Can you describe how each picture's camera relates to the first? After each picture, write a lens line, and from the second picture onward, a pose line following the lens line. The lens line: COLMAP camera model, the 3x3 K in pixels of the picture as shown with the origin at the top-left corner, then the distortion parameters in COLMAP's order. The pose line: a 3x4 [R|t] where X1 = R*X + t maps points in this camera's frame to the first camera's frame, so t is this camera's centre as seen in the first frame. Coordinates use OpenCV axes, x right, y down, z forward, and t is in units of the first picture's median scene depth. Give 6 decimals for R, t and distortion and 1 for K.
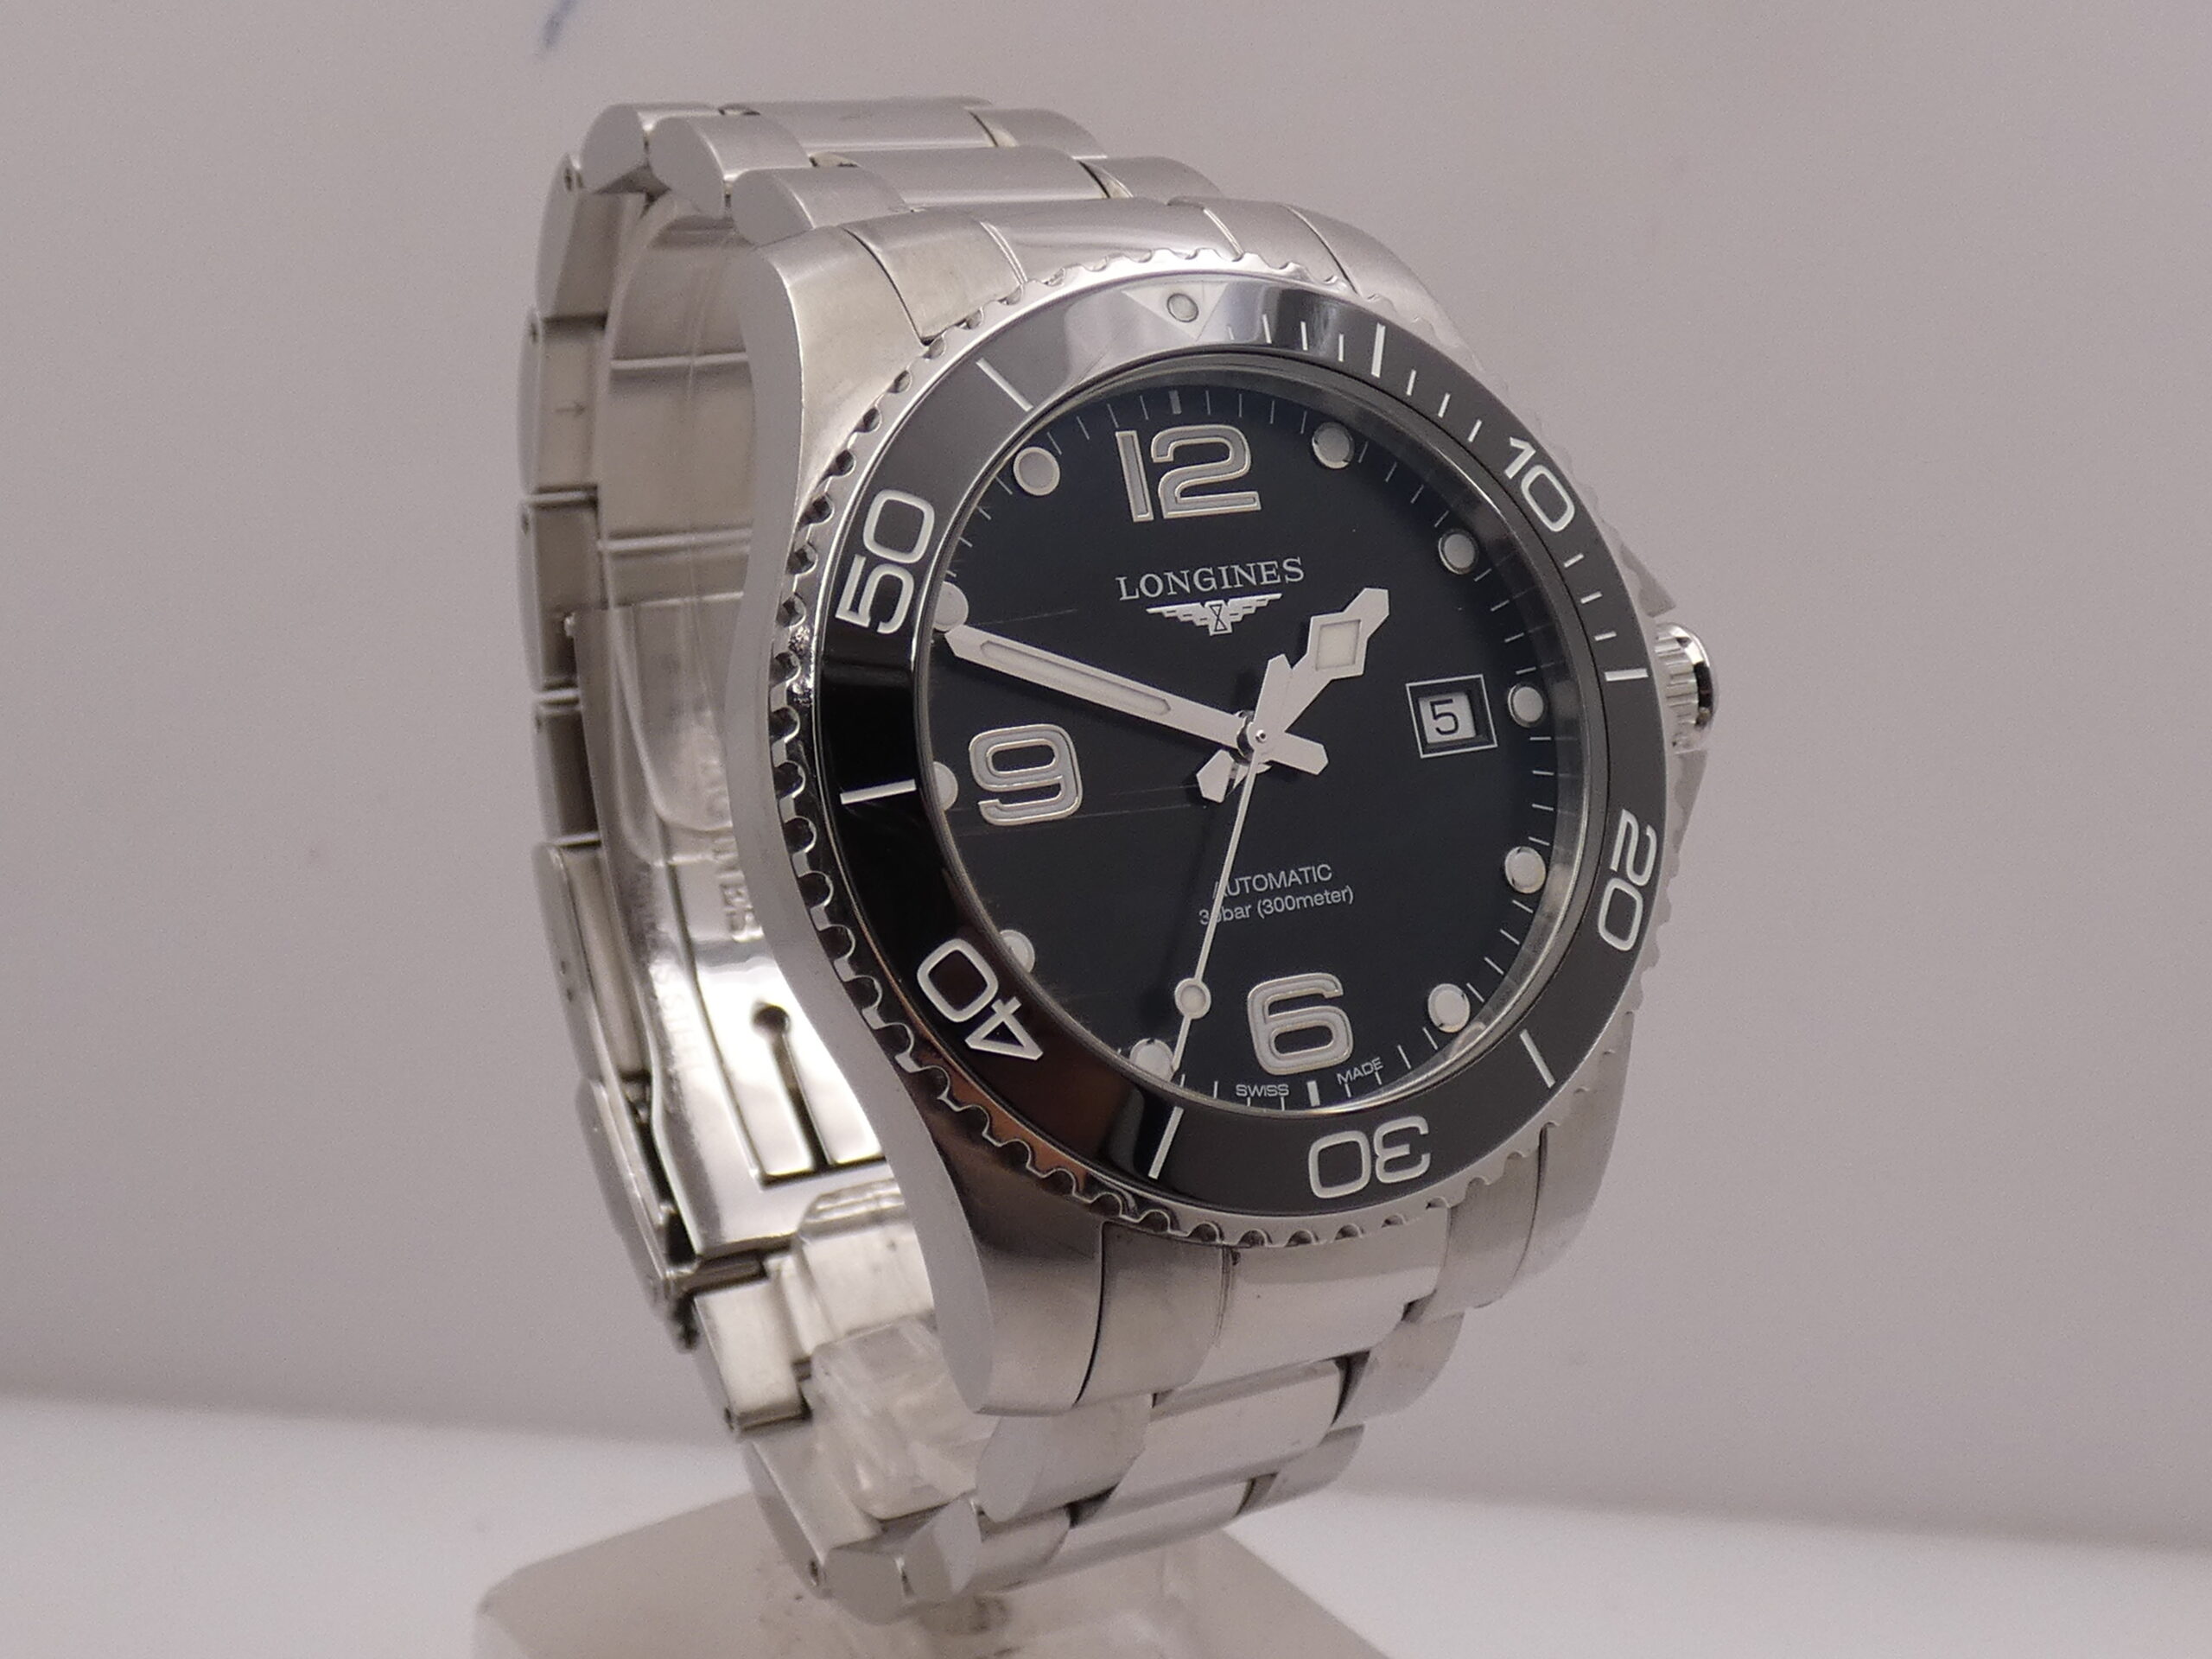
lens RADIAL K [[3035.0, 0, 1106.0], [0, 3035.0, 829.5], [0, 0, 1]] dist [-0.028997, -0.028556]
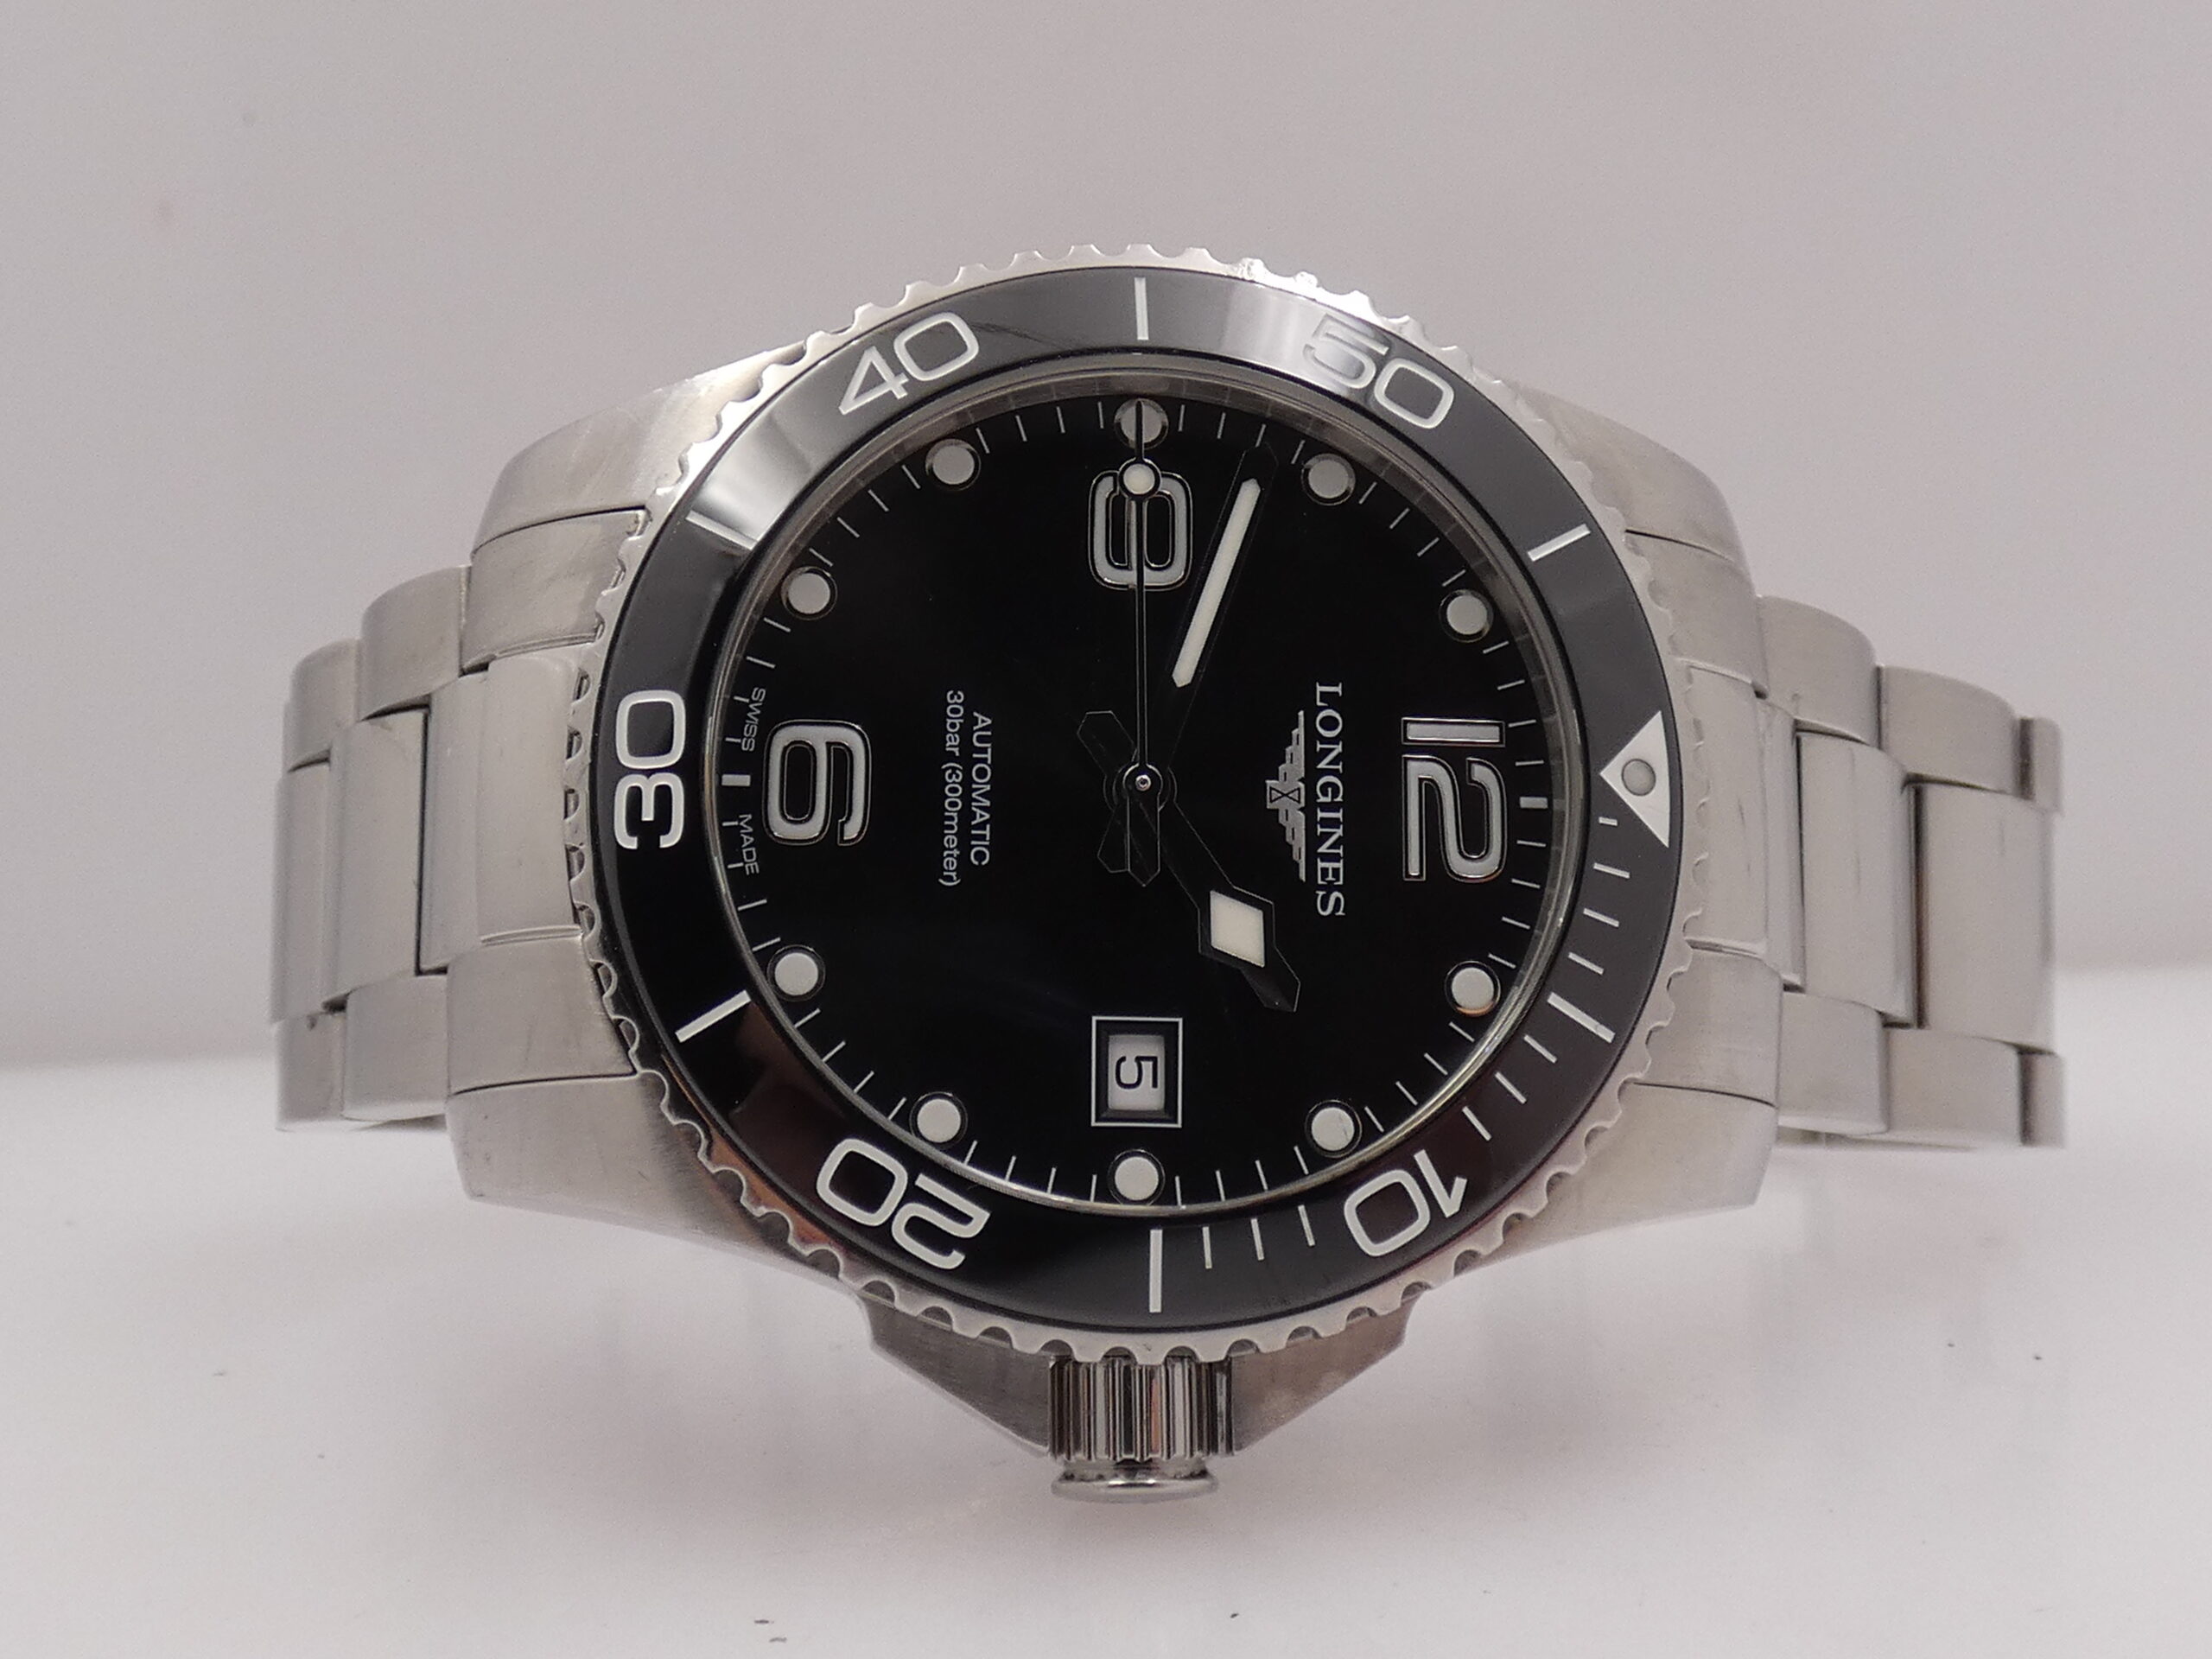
lens RADIAL K [[3035.0, 0, 1106.0], [0, 3035.0, 829.5], [0, 0, 1]] dist [-0.028997, -0.028556]
pose [[-0.162505, 0.765598, -0.622456, 0.606000], [-0.986641, -0.118738, 0.111539, -0.118571], [0.011485, 0.632266, 0.774666, 0.320875]]
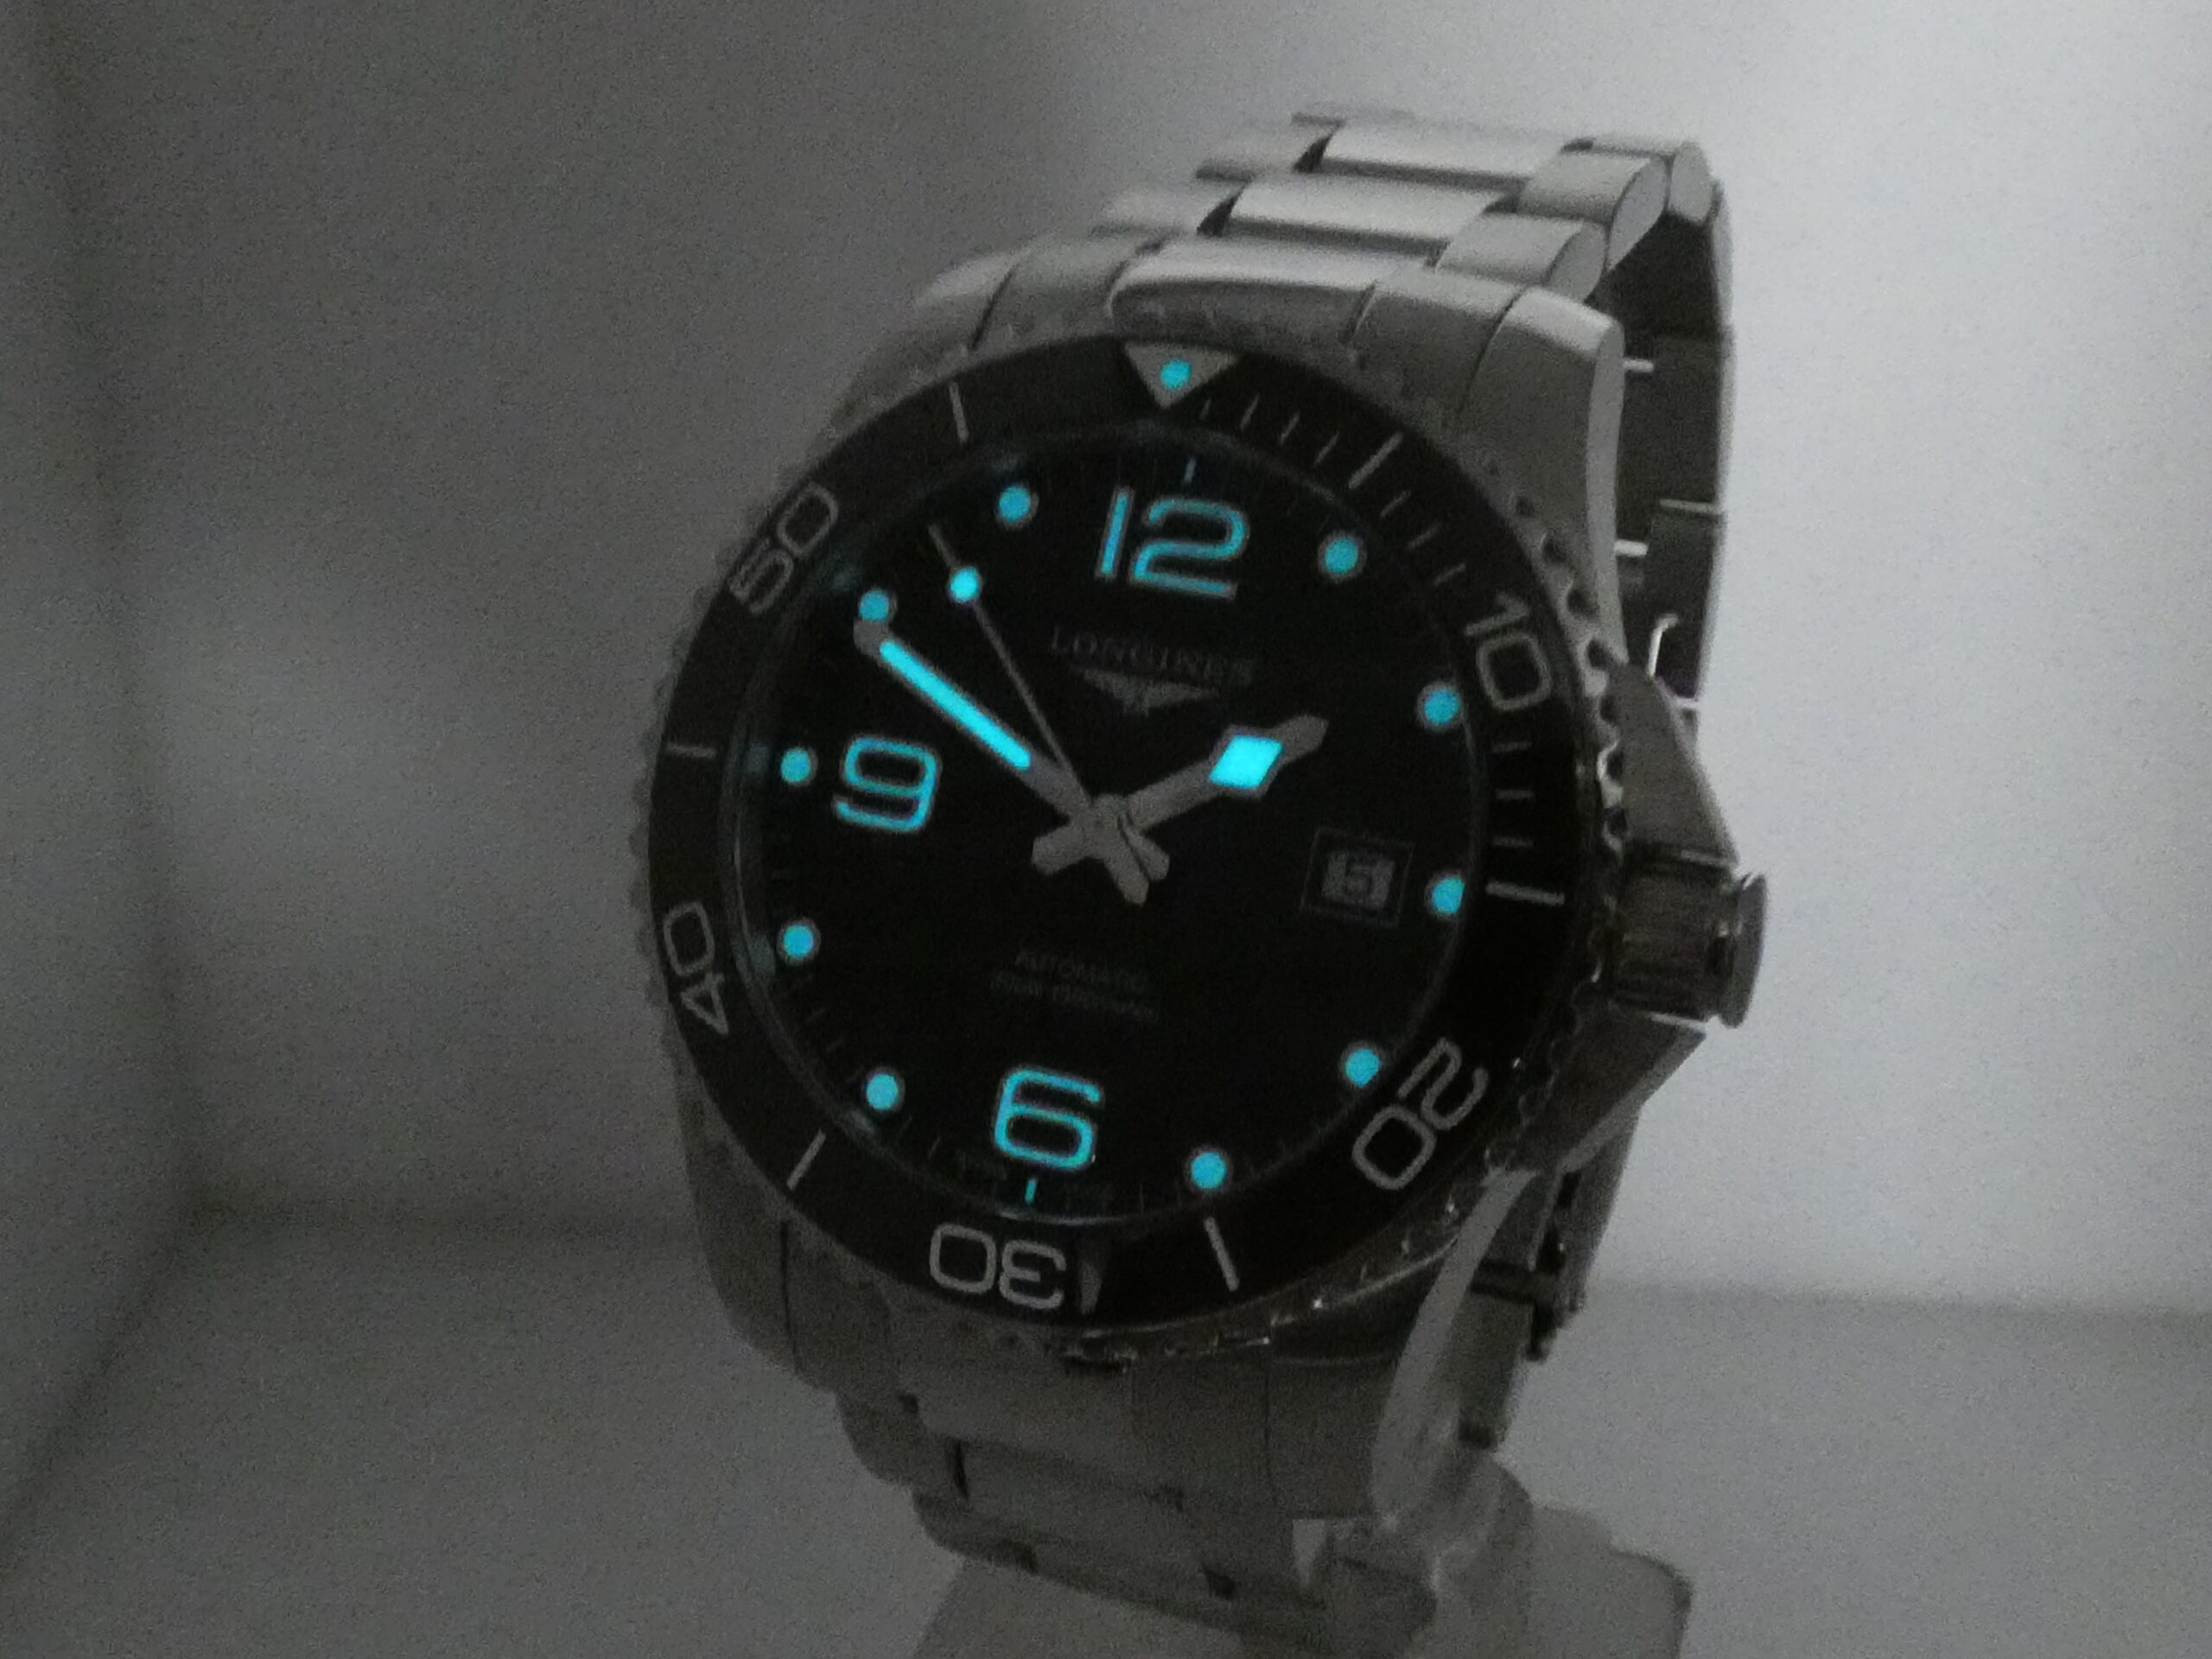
lens RADIAL K [[3035.0, 0, 1106.0], [0, 3035.0, 829.5], [0, 0, 1]] dist [-0.028997, -0.028556]
pose [[0.622292, 0.285365, -0.728917, 0.742660], [-0.270103, 0.952271, 0.142214, -0.163629], [0.734709, 0.108384, 0.669668, 0.356439]]
